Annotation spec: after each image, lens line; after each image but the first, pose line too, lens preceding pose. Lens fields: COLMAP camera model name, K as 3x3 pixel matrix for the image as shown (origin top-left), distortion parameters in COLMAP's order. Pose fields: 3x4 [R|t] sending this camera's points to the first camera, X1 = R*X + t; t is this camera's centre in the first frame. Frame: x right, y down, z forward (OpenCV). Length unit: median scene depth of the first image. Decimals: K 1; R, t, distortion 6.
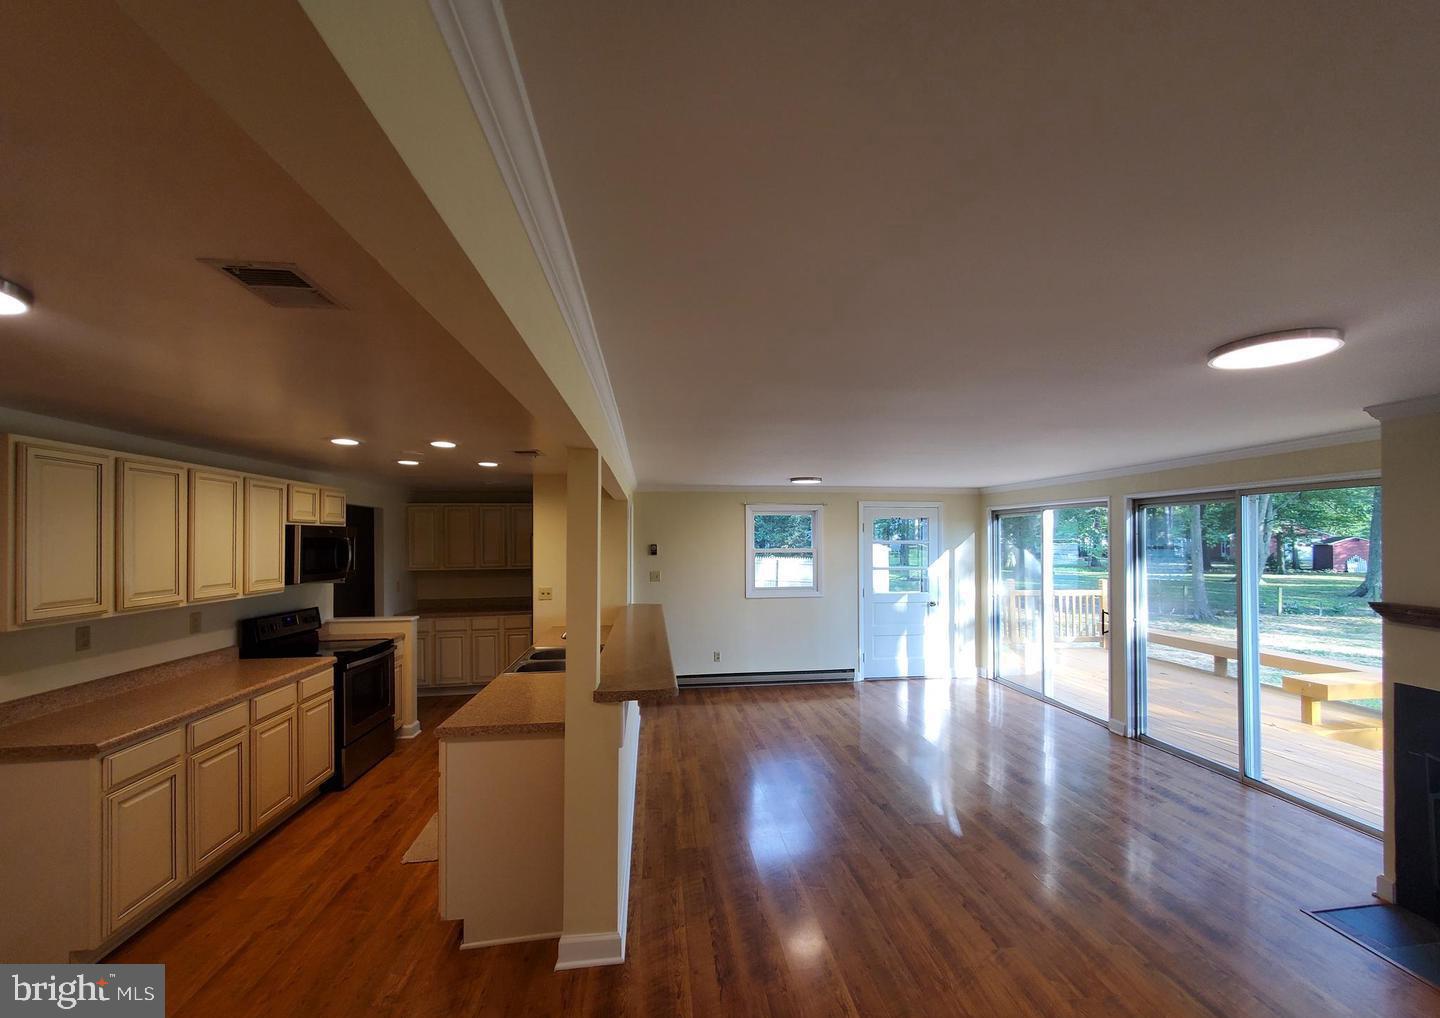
lens RADIAL K [[562.7, 0, 739.4], [0, 562.7, 540.5], [0, 0, 1]] dist [0.006310, -0.002027]
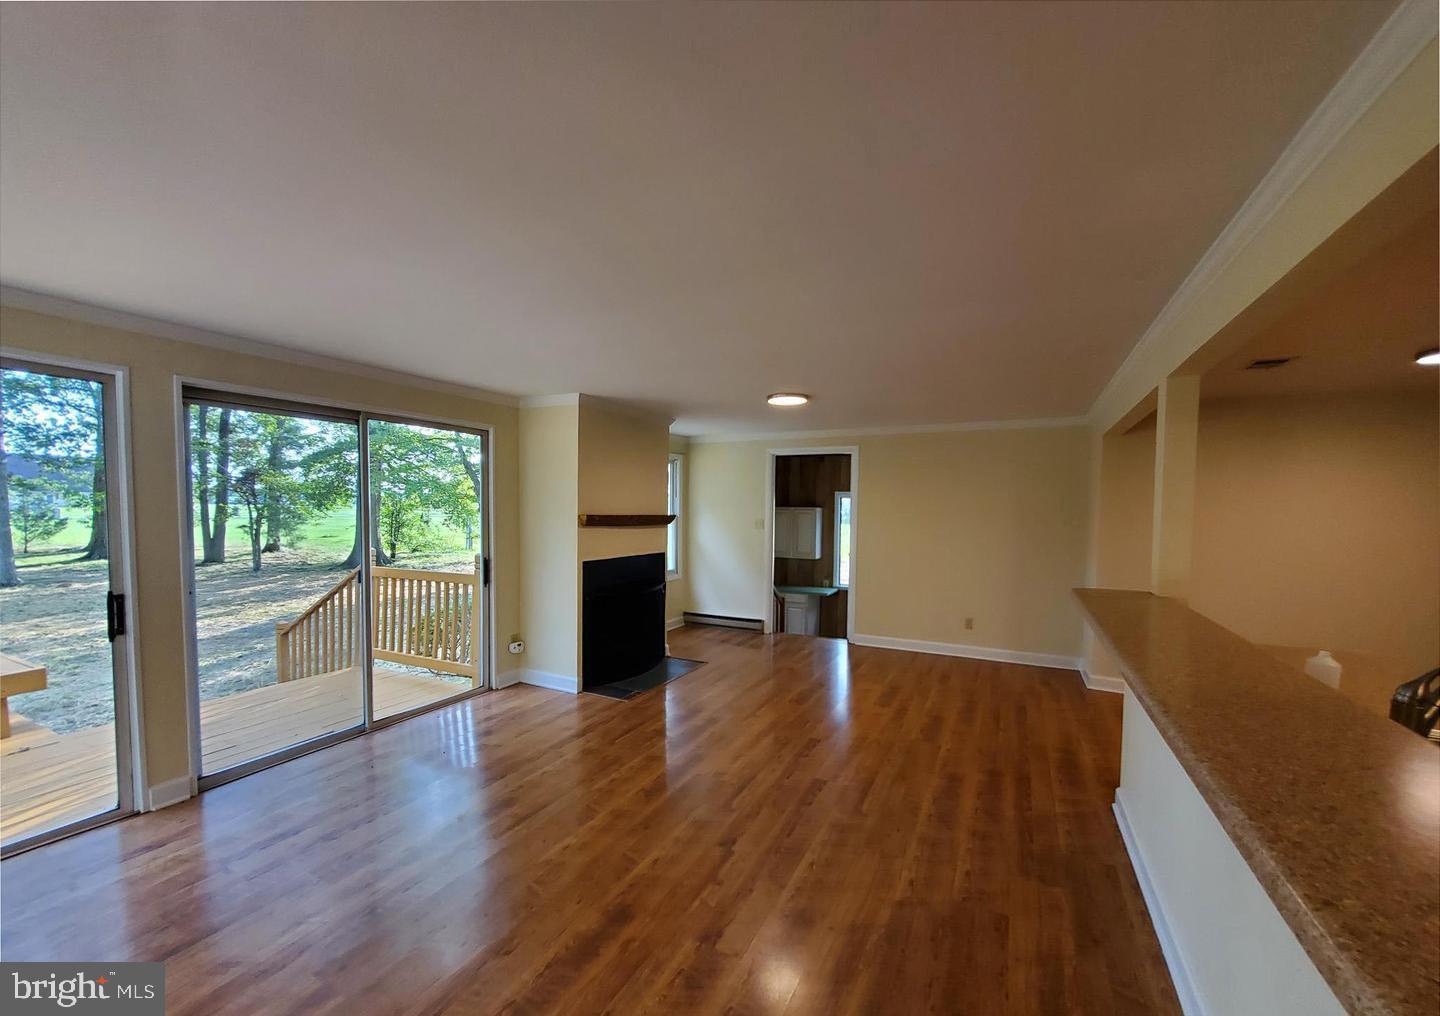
lens RADIAL K [[572.2, 0, 731.4], [0, 572.2, 535.8], [0, 0, 1]] dist [0.001532, -0.000113]
pose [[-0.821074, -0.033233, 0.569854, -0.093679], [-0.007496, 0.998845, 0.047451, 0.044383], [-0.570773, 0.034689, -0.820375, 1.087151]]
